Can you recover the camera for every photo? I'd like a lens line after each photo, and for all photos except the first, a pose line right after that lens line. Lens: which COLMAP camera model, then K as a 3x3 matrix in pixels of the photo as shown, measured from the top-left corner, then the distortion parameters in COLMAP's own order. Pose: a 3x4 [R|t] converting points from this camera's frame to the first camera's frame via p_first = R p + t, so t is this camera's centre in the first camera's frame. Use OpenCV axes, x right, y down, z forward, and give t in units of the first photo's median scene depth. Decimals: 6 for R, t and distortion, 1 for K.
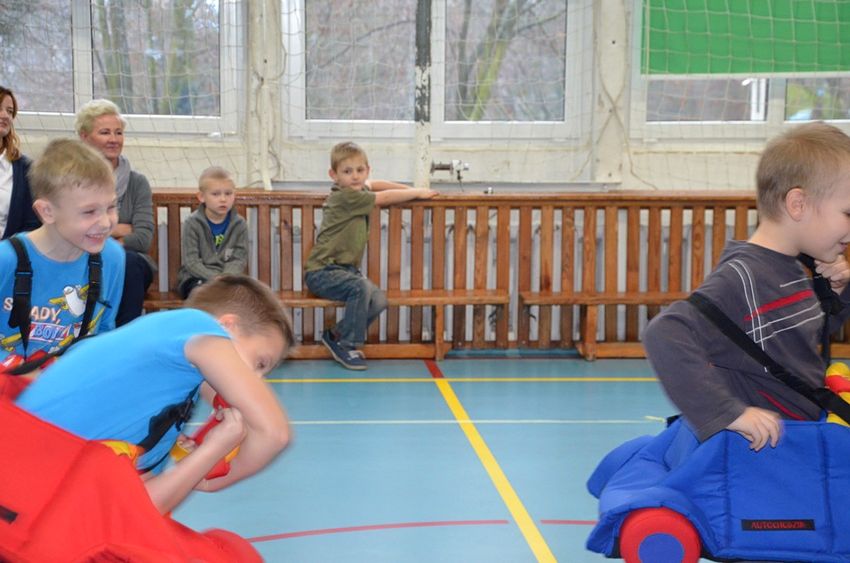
lens RADIAL K [[2034.0, 0, 425.0], [0, 2034.0, 281.5], [0, 0, 1]] dist [0.361149, 0.059365]
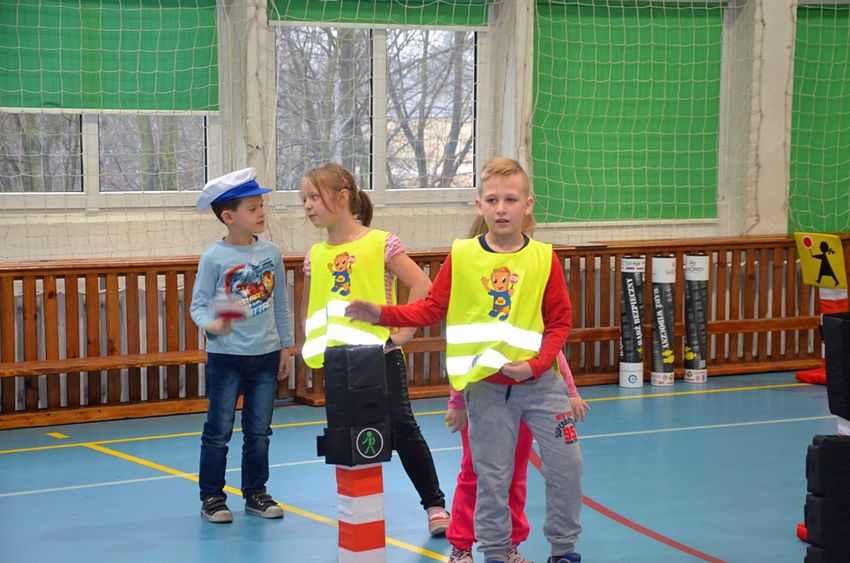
lens RADIAL K [[2034.0, 0, 425.0], [0, 2034.0, 281.5], [0, 0, 1]] dist [0.361149, 0.059365]
pose [[0.929796, -0.044084, 0.365425, -0.189626], [0.056403, 0.998141, -0.023098, 0.000440], [-0.363727, 0.042087, 0.930554, -0.030343]]
